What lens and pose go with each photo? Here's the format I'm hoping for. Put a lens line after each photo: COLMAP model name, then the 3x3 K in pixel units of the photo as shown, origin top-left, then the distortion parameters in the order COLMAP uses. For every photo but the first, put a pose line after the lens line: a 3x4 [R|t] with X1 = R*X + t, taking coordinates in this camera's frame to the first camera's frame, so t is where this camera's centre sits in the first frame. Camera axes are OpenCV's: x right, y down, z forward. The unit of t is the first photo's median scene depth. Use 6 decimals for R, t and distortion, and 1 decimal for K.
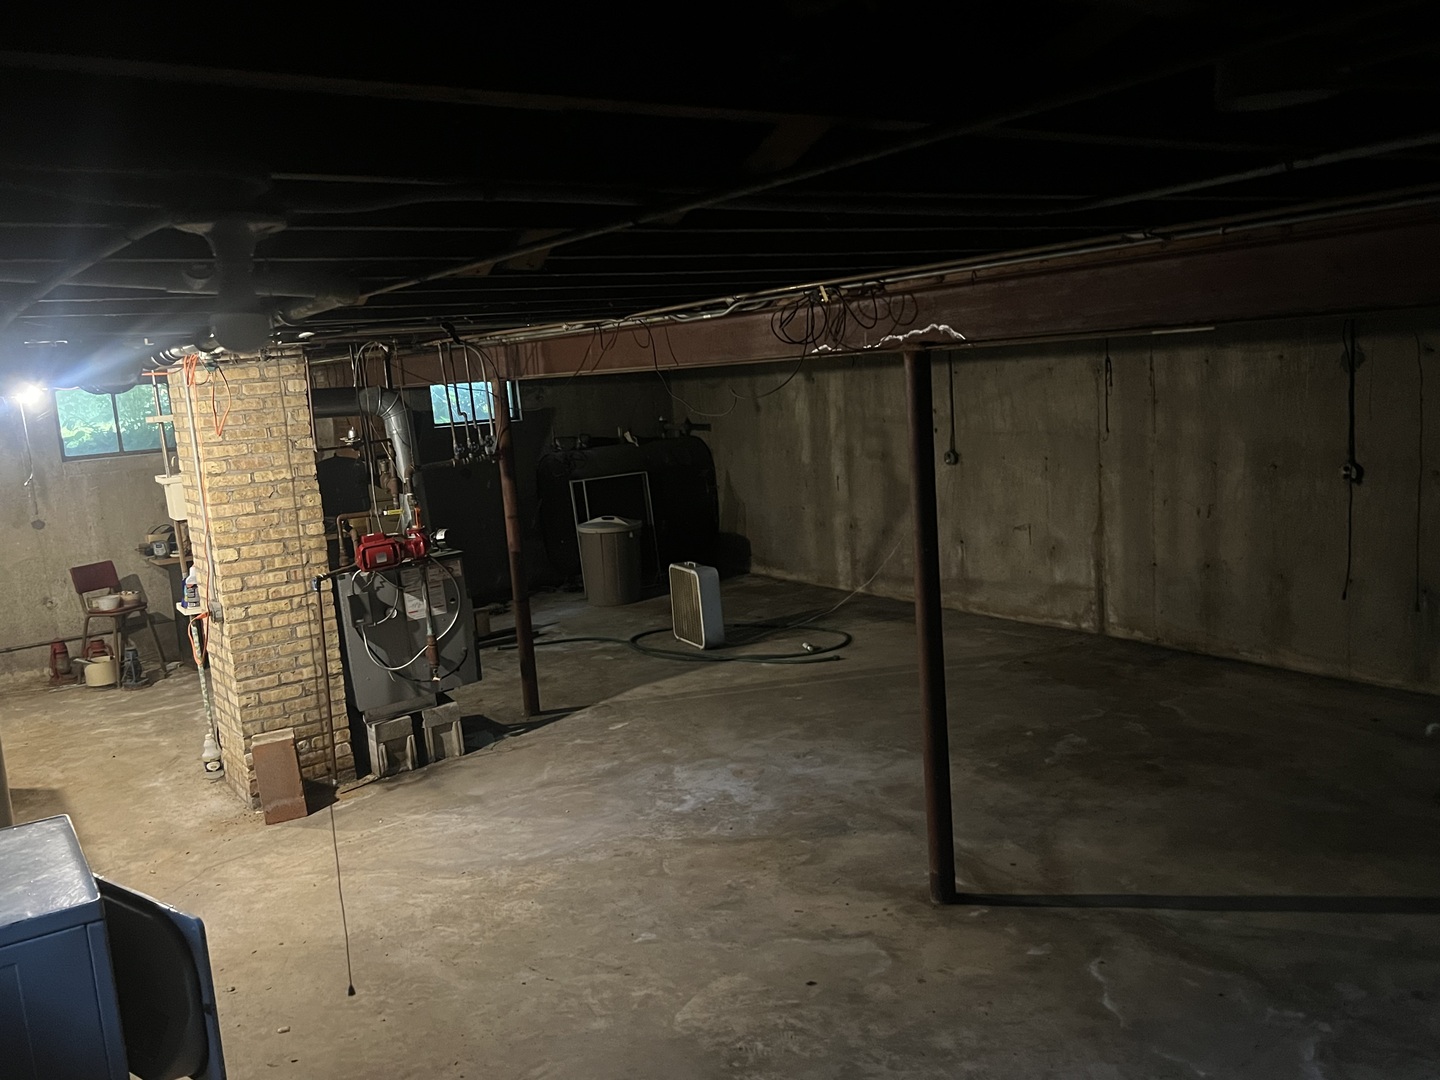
lens RADIAL K [[1188.8, 0, 724.4], [0, 1188.8, 542.6], [0, 0, 1]] dist [0.043058, -0.015463]
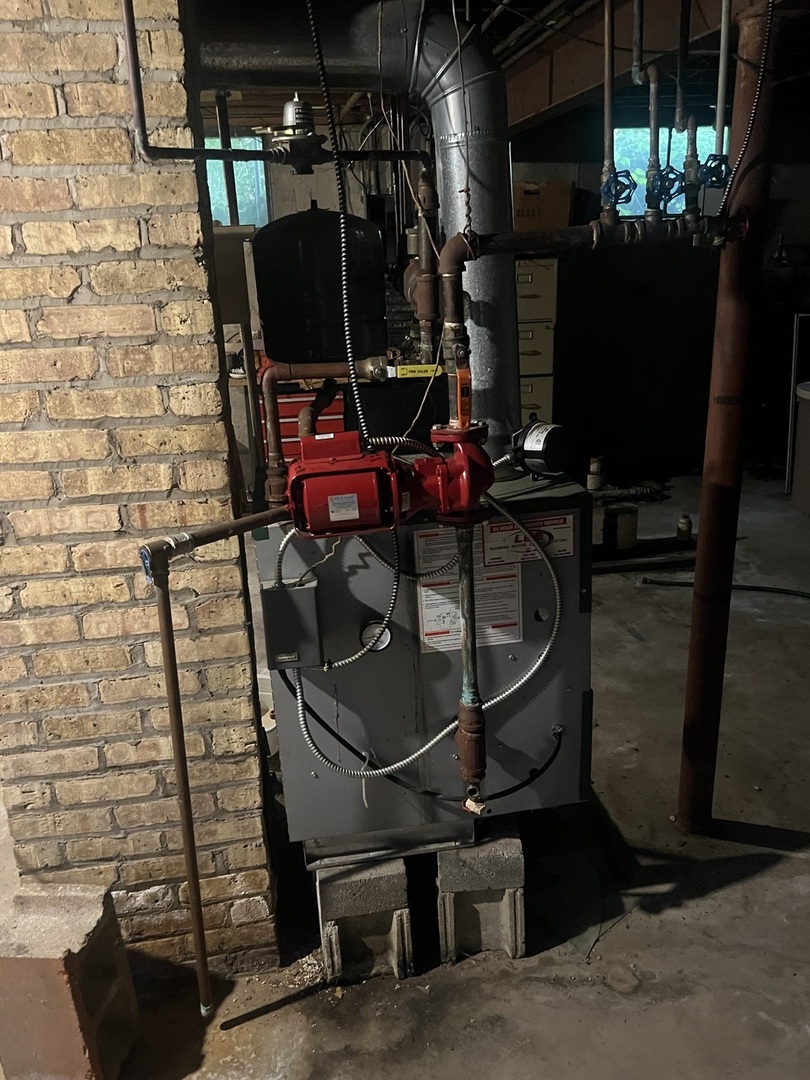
lens RADIAL K [[891.6, 0, 408.3], [0, 891.6, 546.9], [0, 0, 1]] dist [0.043058, -0.015463]
pose [[0.892408, 0.188923, -0.409776, -0.159031], [-0.098150, 0.967660, 0.232380, -0.037463], [0.440426, -0.167158, 0.882090, 0.762671]]
